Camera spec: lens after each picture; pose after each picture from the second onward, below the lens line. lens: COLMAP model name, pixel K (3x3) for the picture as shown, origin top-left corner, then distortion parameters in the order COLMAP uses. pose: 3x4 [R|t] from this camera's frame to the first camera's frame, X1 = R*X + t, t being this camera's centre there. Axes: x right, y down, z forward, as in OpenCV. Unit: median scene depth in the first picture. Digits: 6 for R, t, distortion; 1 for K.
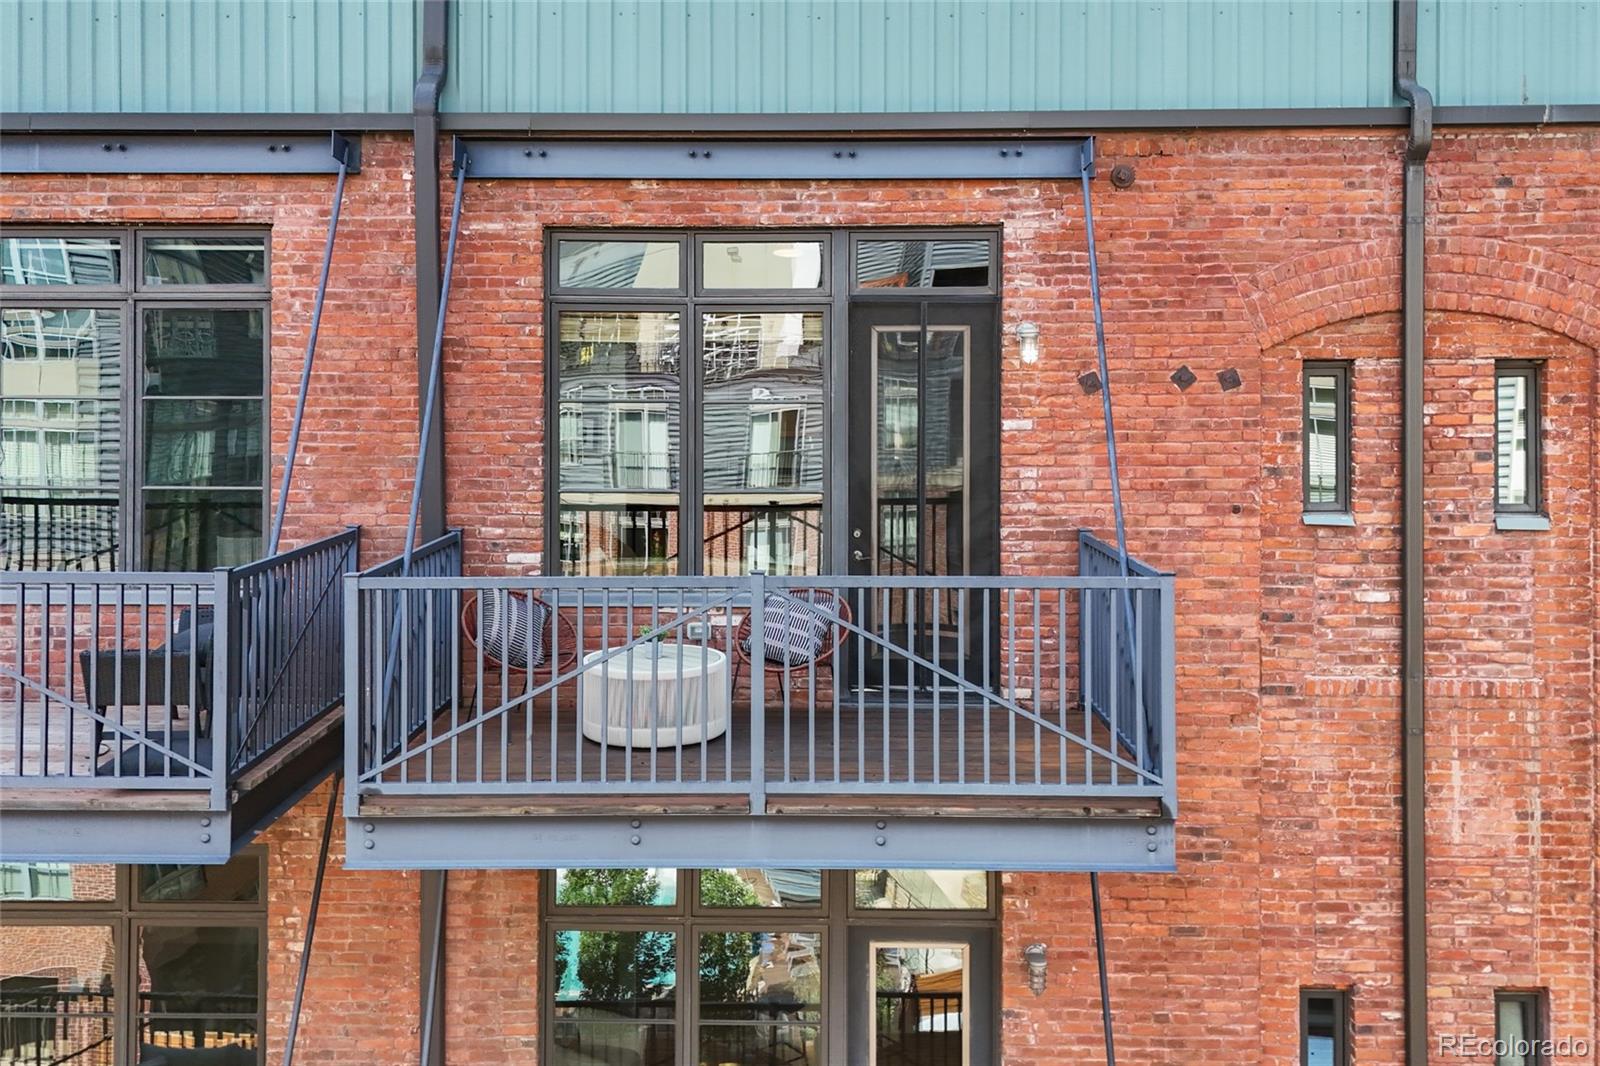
lens RADIAL K [[1410.6, 0, 800.0], [0, 1410.6, 533.0], [0, 0, 1]] dist [0.058373, -0.011759]
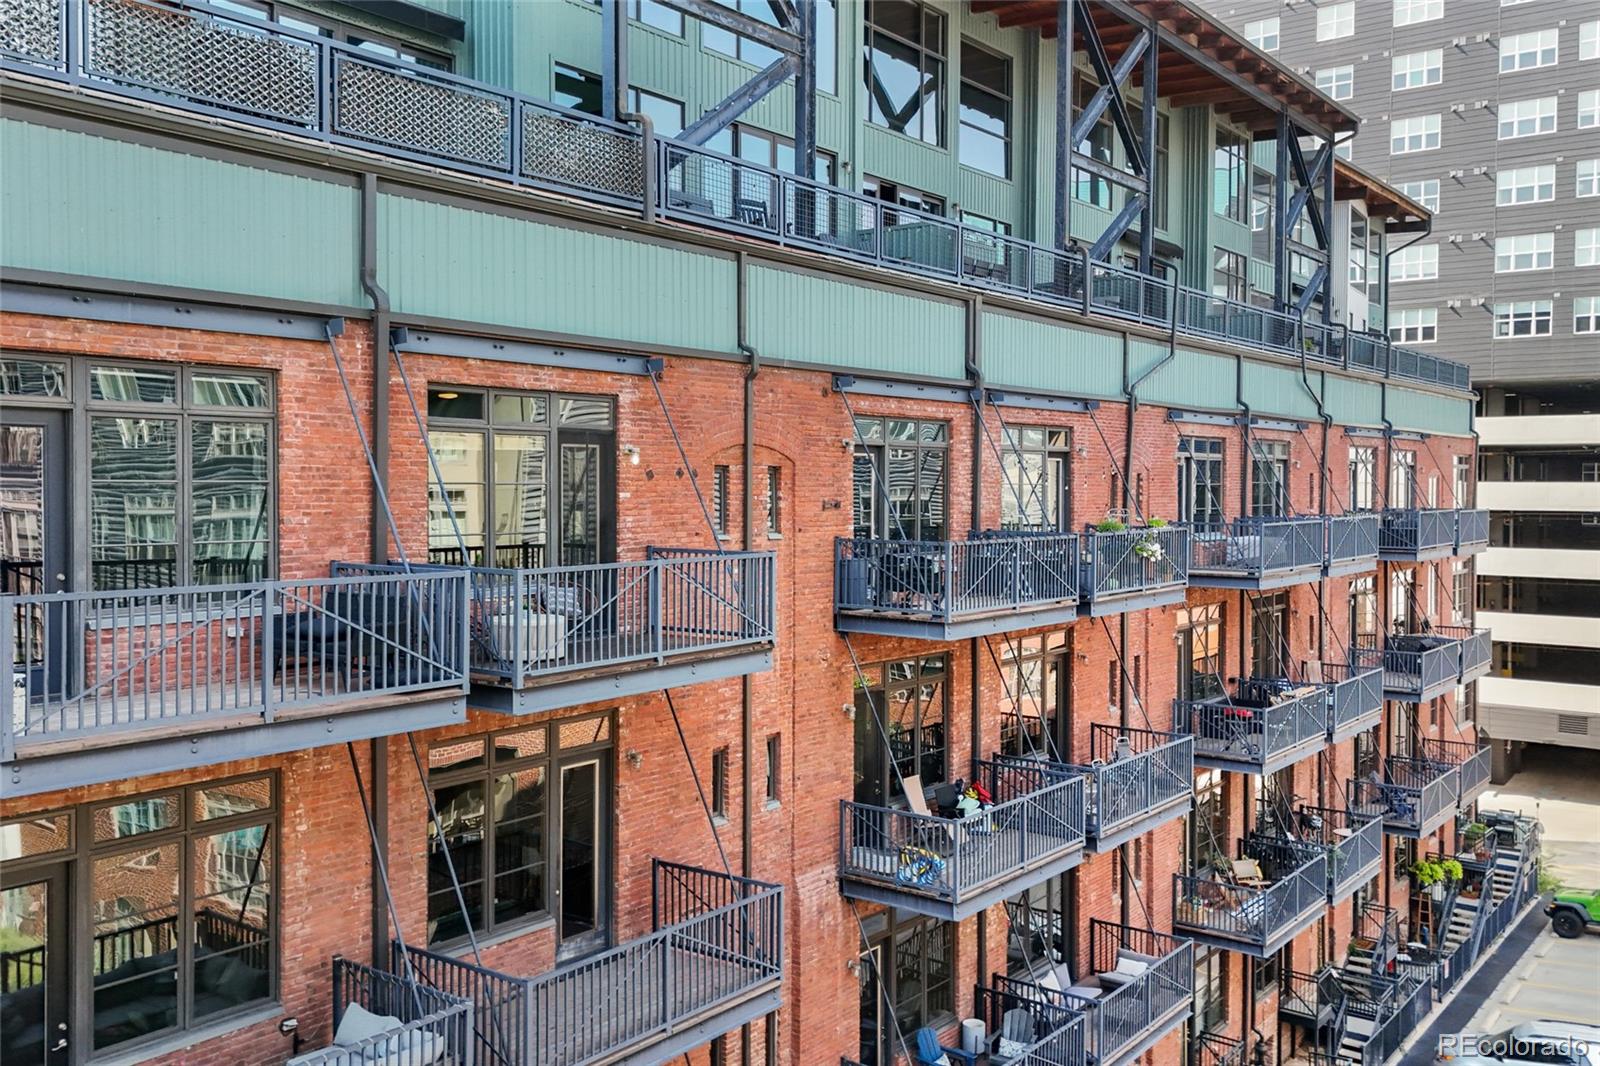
lens RADIAL K [[1410.6, 0, 800.0], [0, 1410.6, 533.0], [0, 0, 1]] dist [0.058373, -0.011759]
pose [[0.582899, -0.031199, 0.811946, -1.326114], [0.002591, 0.999329, 0.036540, -0.095315], [-0.812541, -0.019196, 0.582588, -0.371813]]
